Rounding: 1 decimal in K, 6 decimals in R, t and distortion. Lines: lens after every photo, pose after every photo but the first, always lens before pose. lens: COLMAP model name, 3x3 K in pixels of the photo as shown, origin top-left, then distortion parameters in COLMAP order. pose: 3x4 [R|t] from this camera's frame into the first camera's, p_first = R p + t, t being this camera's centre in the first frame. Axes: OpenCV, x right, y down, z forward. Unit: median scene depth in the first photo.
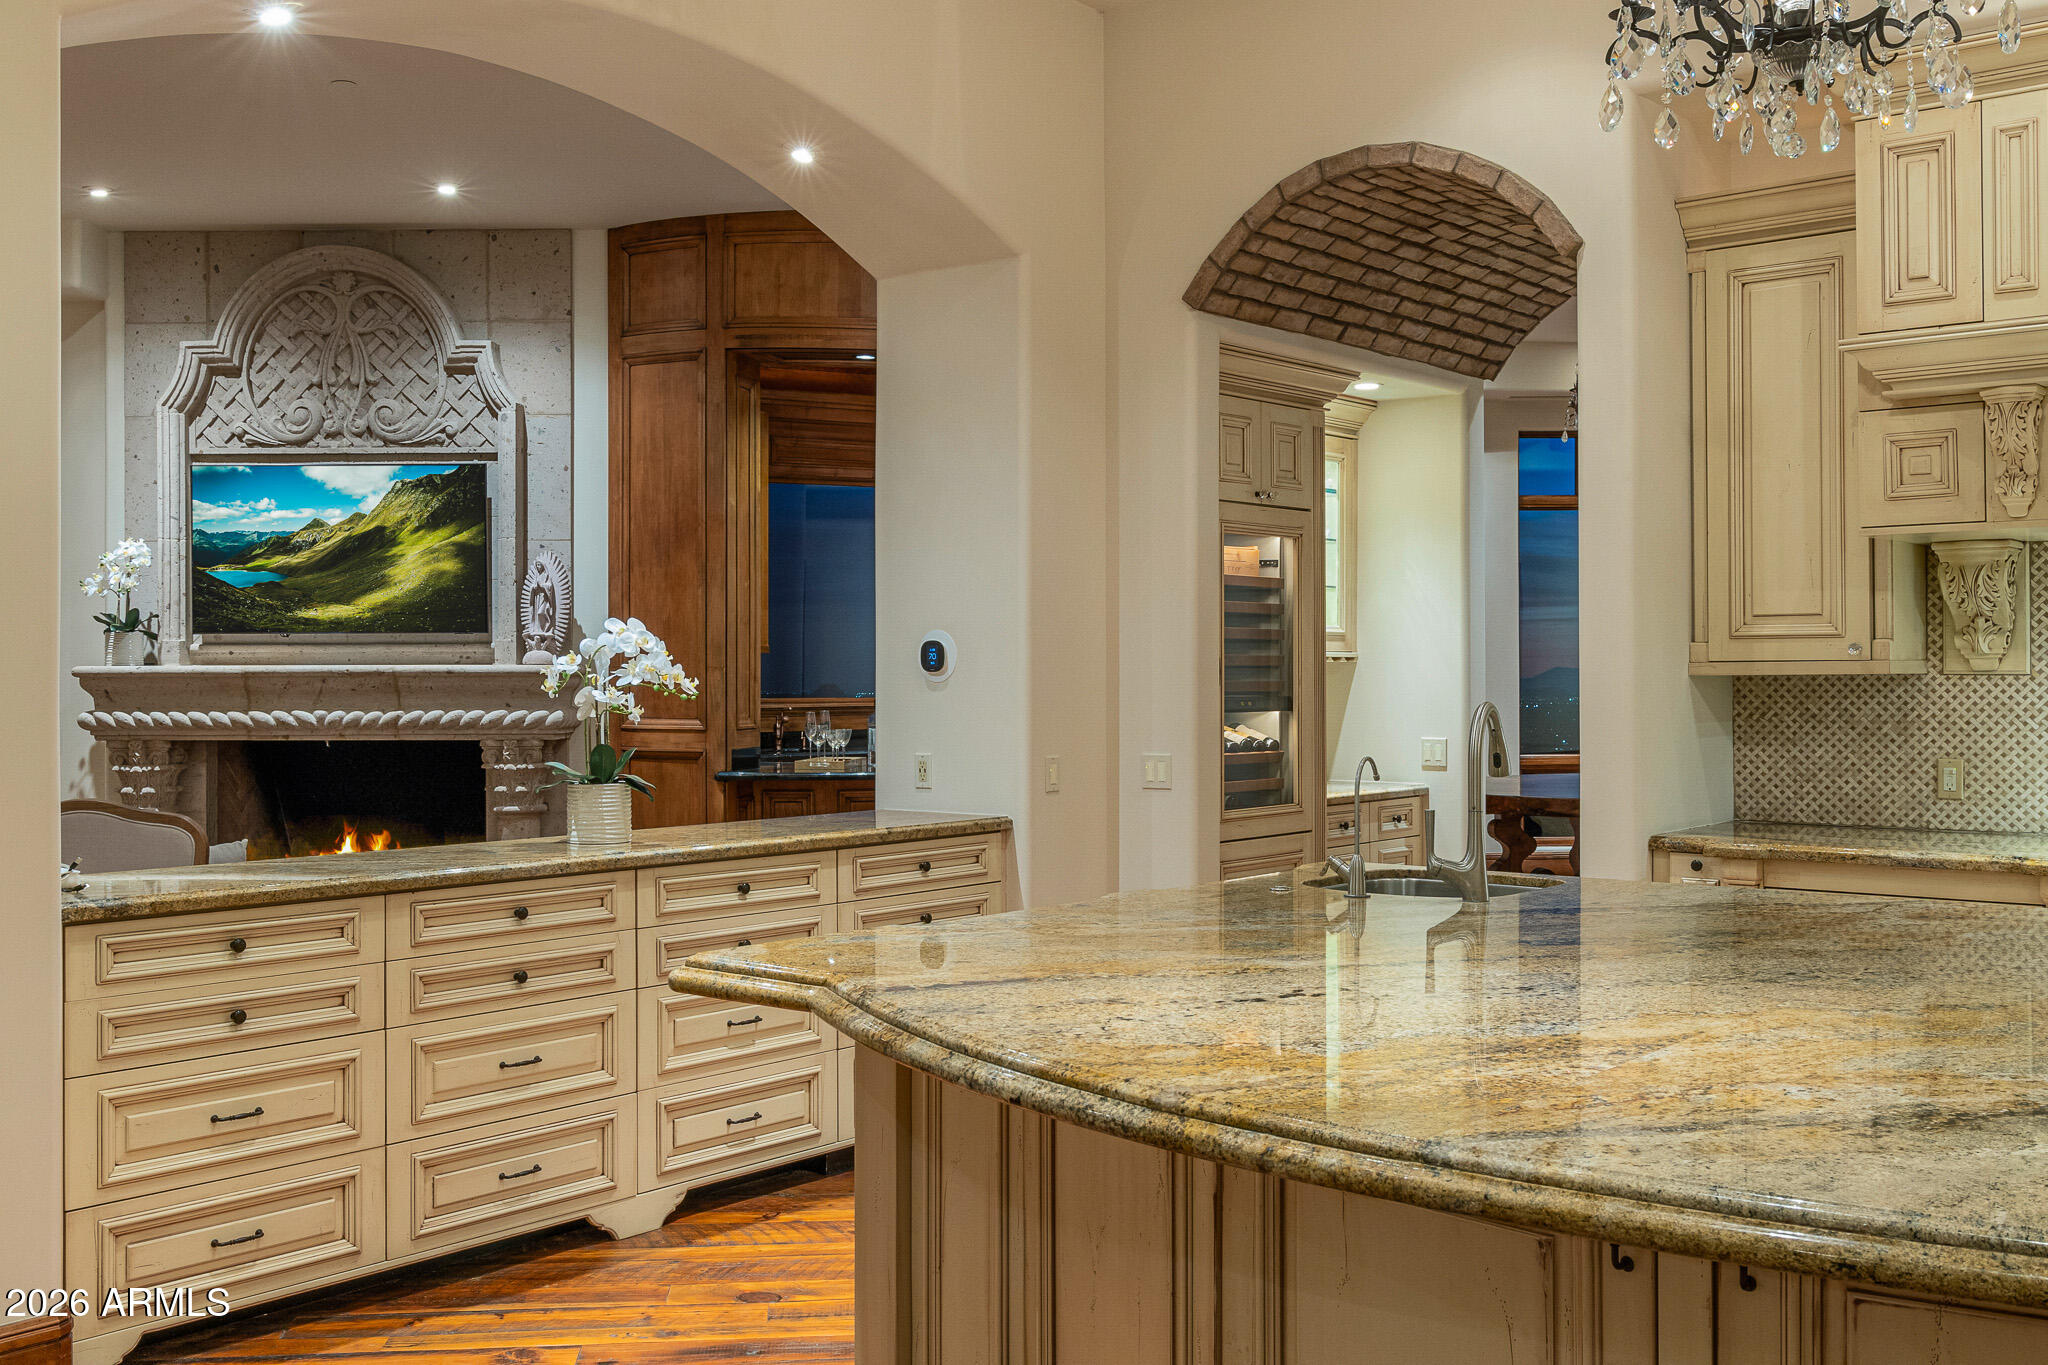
lens RADIAL K [[1978.5, 0, 1024.0], [0, 1978.5, 682.5], [0, 0, 1]] dist [-0.003985, -0.001868]
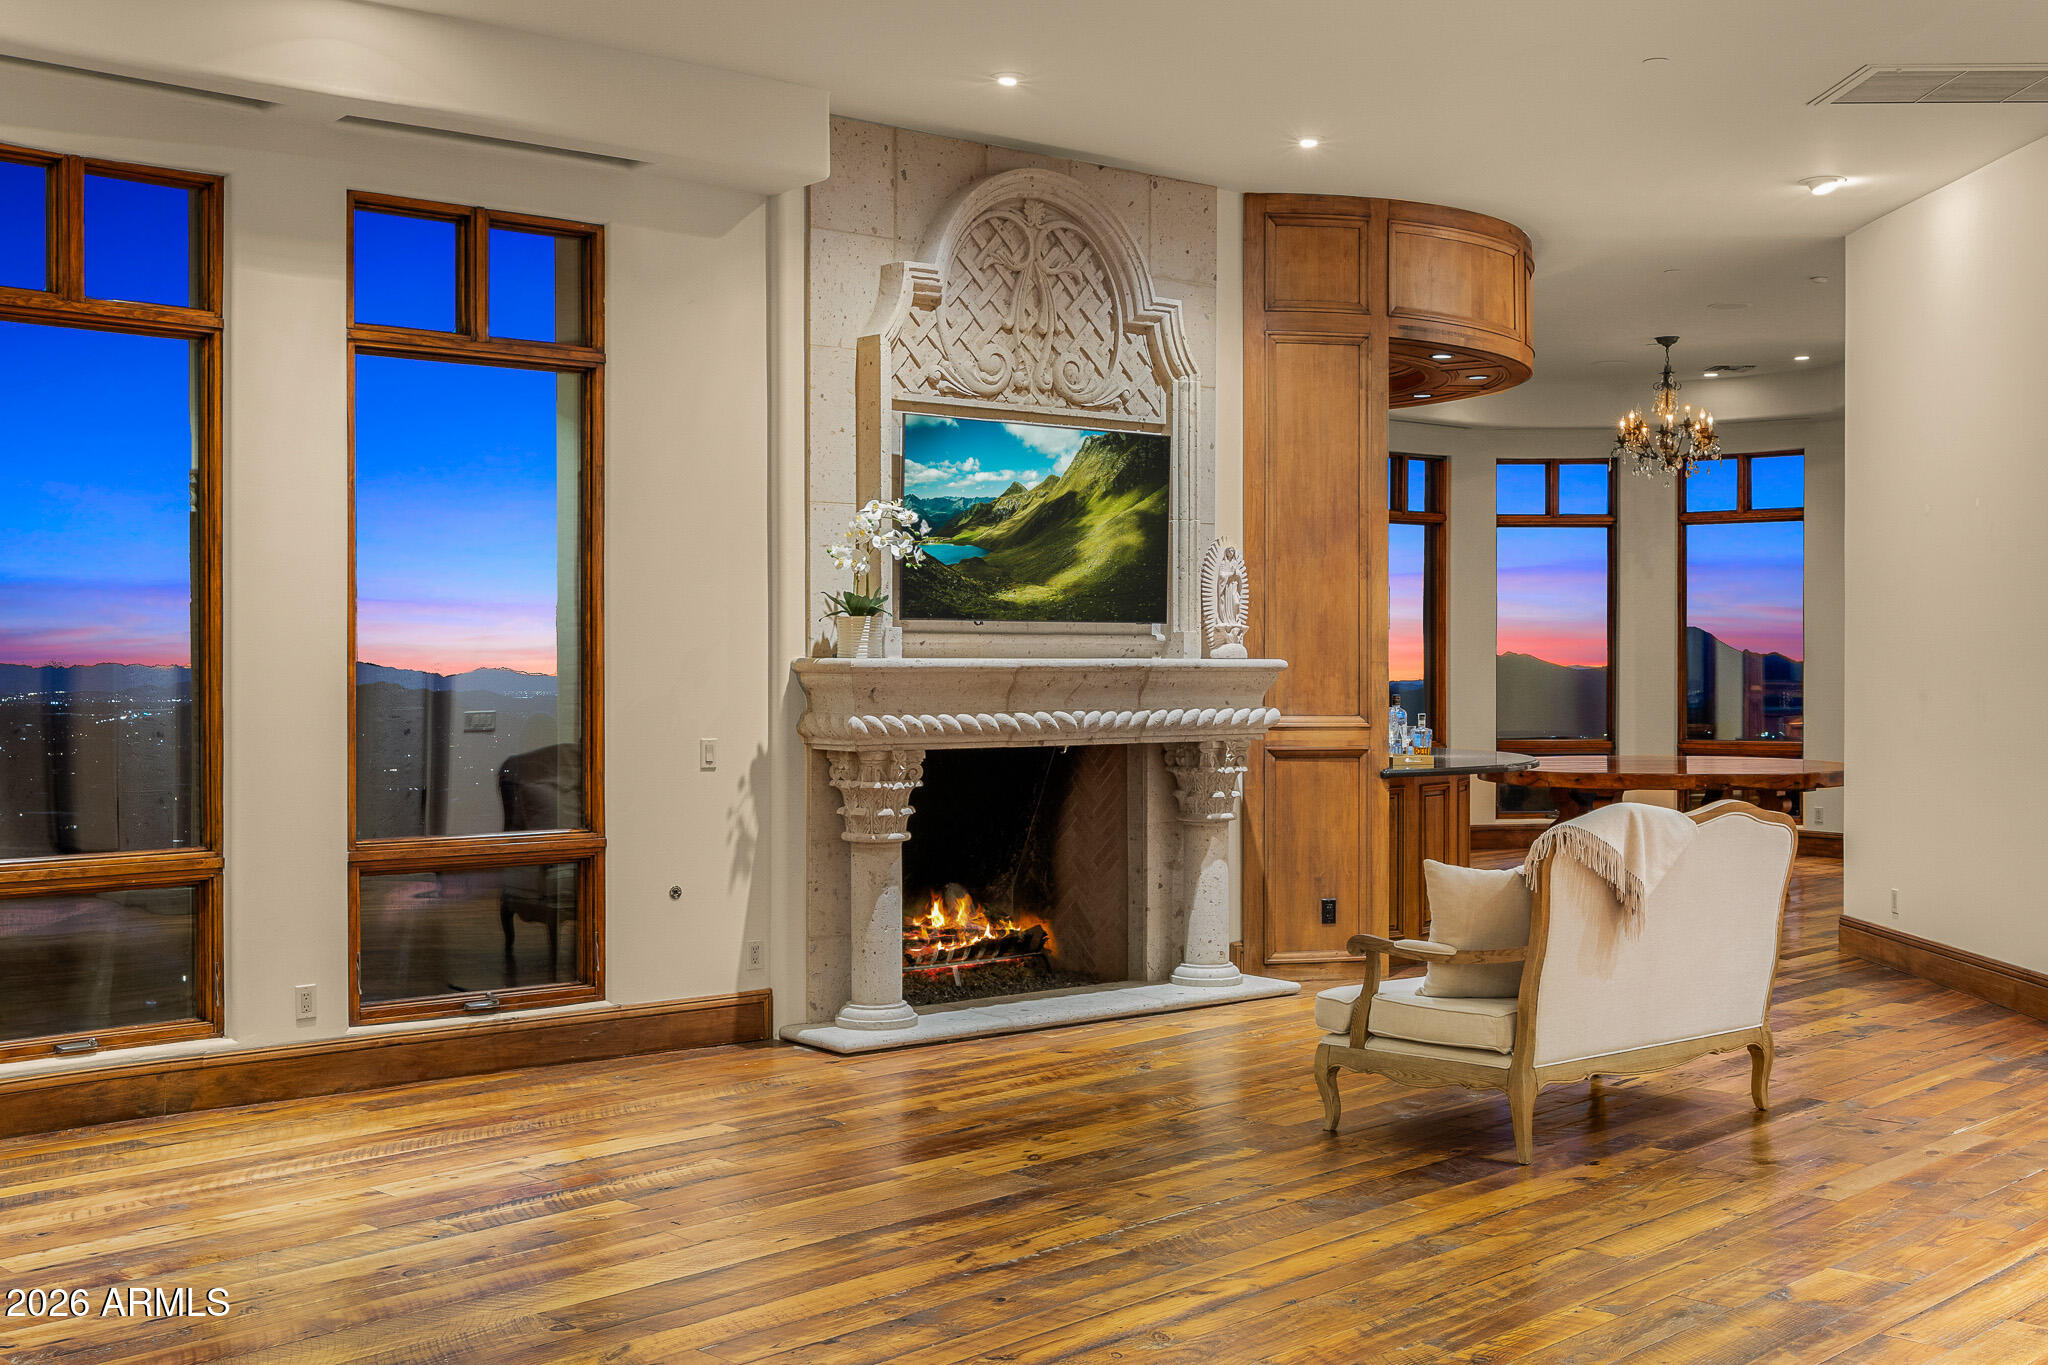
lens RADIAL K [[2161.1, 0, 1024.0], [0, 2161.1, 682.5], [0, 0, 1]] dist [0.006865, 0.005659]
pose [[0.780717, -0.002263, 0.624881, -0.936408], [0.003260, 0.999995, -0.000451, 0.002157], [-0.624877, 0.002389, 0.780720, 0.269758]]
